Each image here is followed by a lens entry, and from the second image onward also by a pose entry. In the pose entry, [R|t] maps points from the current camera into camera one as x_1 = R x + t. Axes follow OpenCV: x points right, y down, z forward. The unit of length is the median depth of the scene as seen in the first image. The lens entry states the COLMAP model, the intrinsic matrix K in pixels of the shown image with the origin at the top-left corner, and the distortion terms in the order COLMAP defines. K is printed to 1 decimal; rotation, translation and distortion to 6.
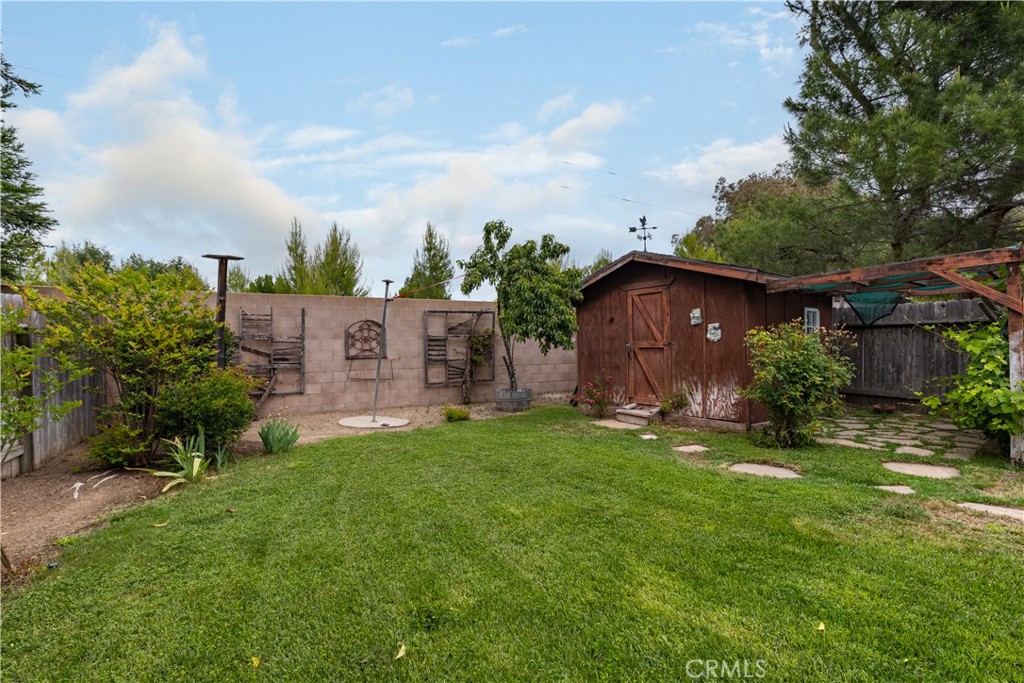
lens RADIAL K [[464.1, 0, 518.7], [0, 464.1, 346.5], [0, 0, 1]] dist [0.012014, -0.000981]
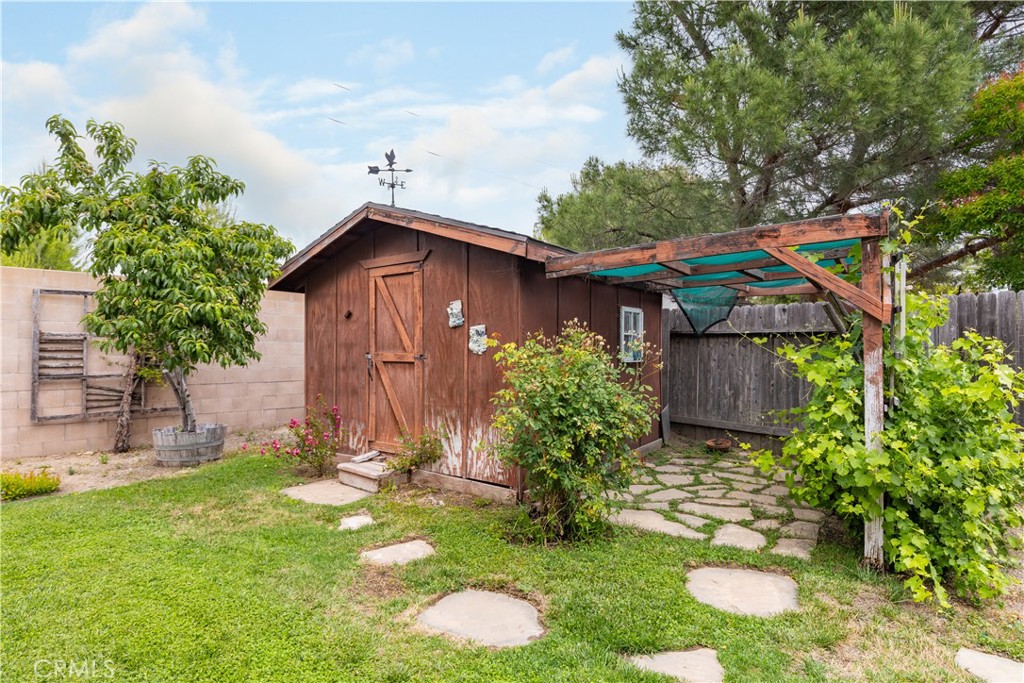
lens RADIAL K [[536.4, 0, 525.8], [0, 536.4, 345.1], [0, 0, 1]] dist [0.010813, -0.000852]
pose [[0.961416, 0.016931, 0.274576, 0.239434], [-0.014755, 0.999841, -0.009991, -0.014013], [-0.274701, 0.005554, 0.961514, 0.250248]]
